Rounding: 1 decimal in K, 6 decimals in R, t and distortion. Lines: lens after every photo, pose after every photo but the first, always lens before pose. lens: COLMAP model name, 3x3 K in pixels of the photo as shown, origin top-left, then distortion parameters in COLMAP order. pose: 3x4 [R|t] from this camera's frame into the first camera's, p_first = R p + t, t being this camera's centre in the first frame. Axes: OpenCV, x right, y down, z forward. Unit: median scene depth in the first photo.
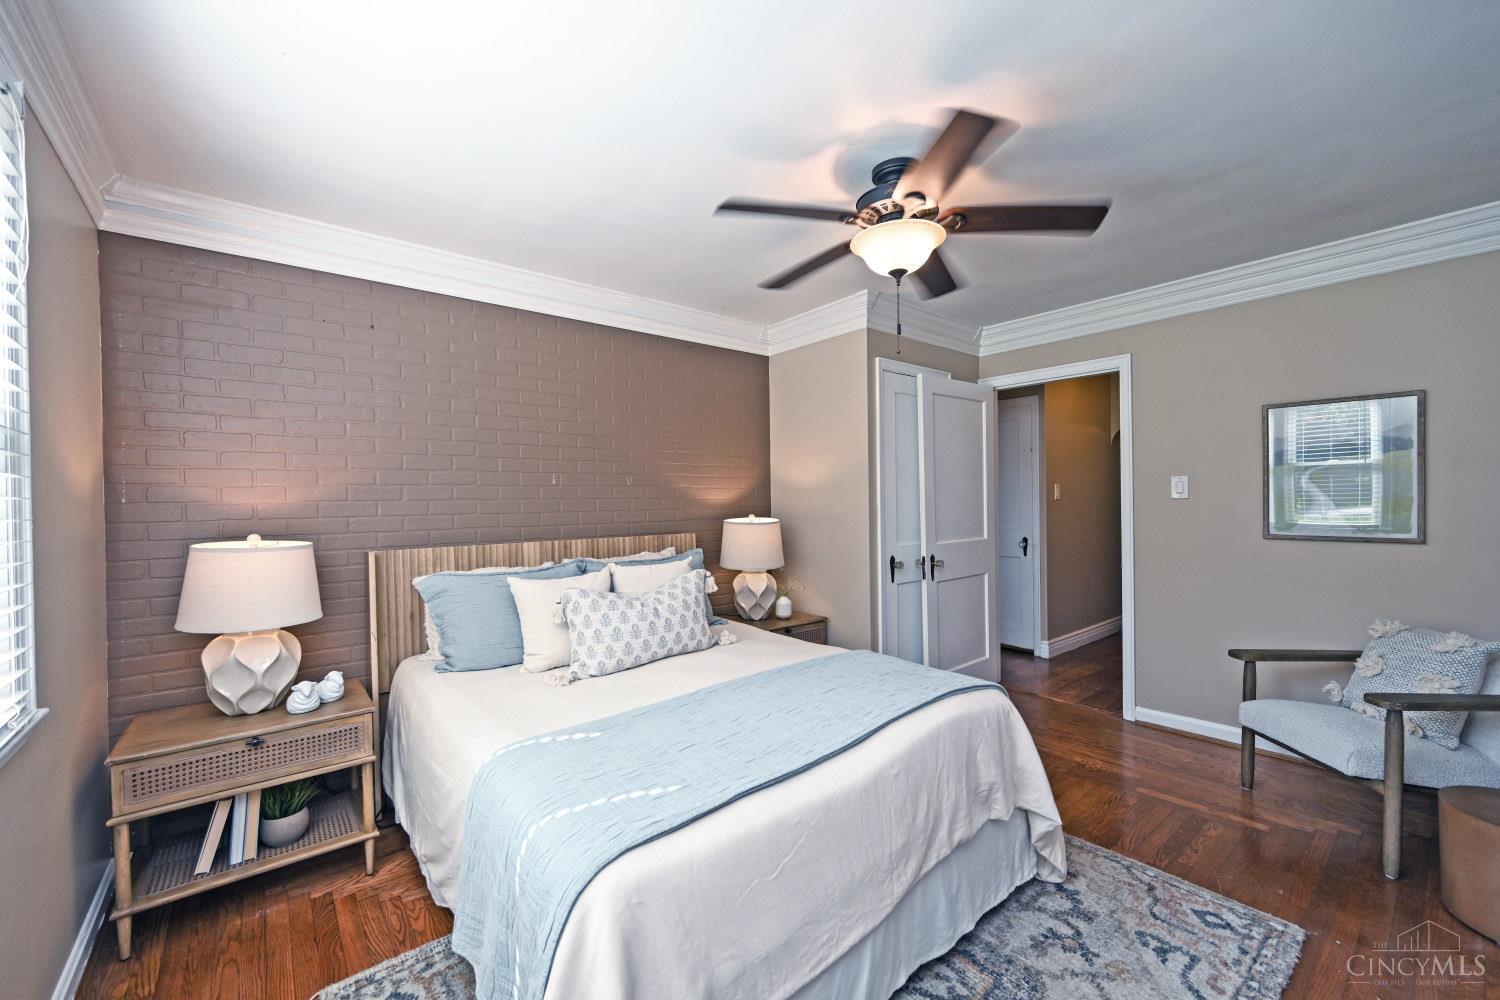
lens RADIAL K [[586.1, 0, 745.4], [0, 586.1, 501.9], [0, 0, 1]] dist [0.001086, 0.000115]
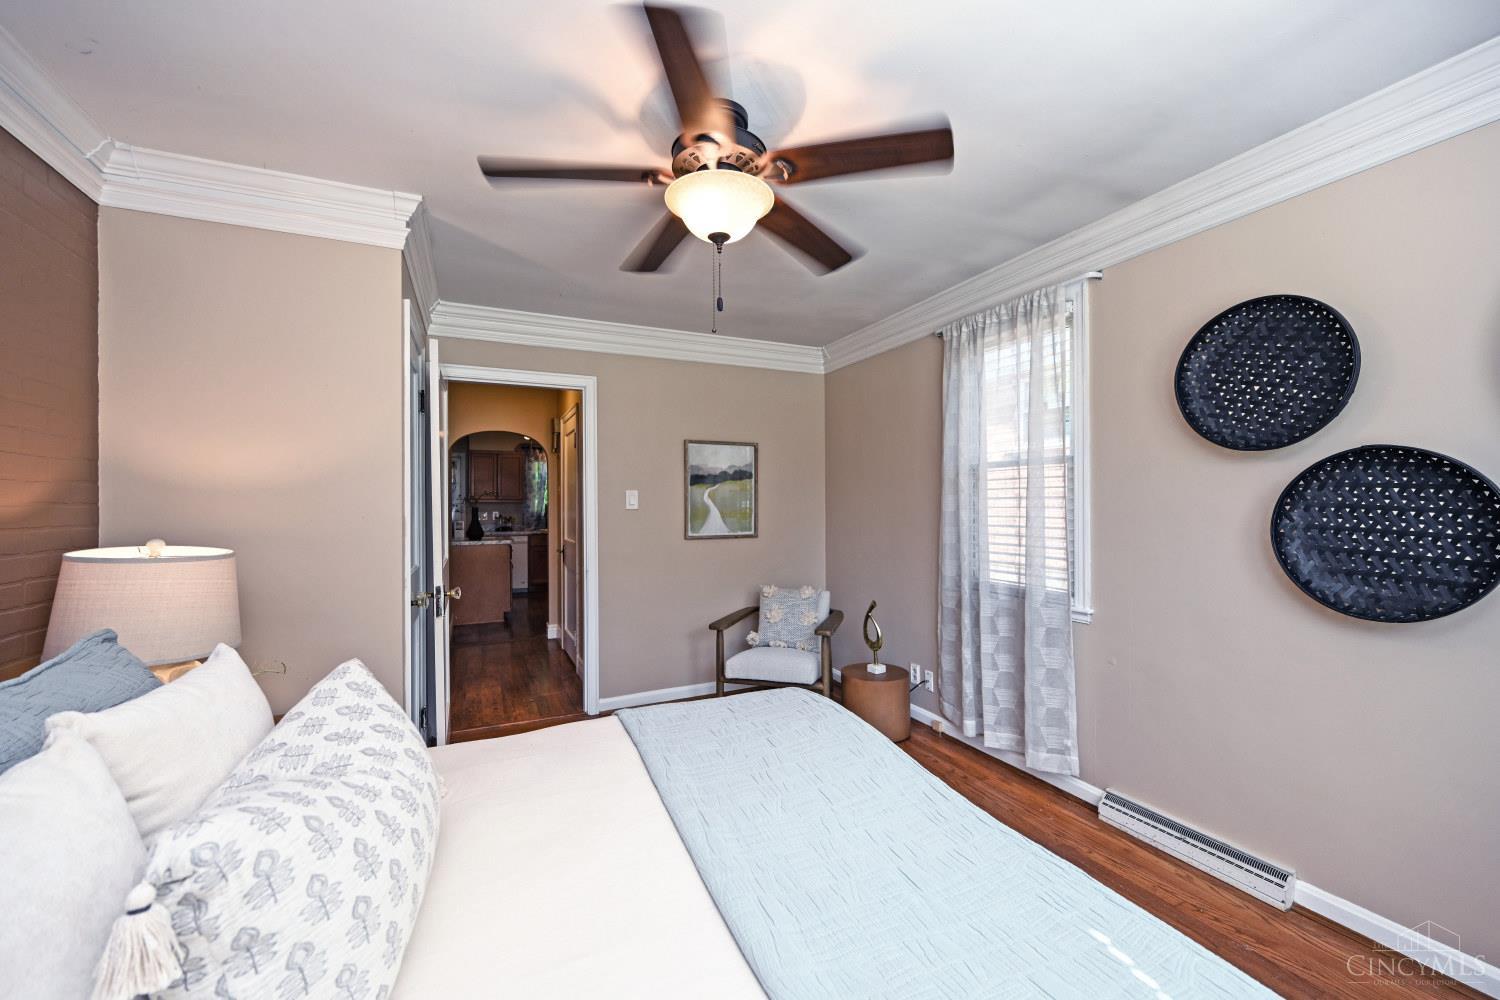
lens RADIAL K [[586.1, 0, 745.4], [0, 586.1, 501.9], [0, 0, 1]] dist [0.001086, 0.000115]
pose [[0.267138, 0.017976, 0.963491, -0.396372], [0.005791, 0.999778, -0.020259, 0.005264], [-0.963641, 0.010992, 0.266975, 0.547806]]
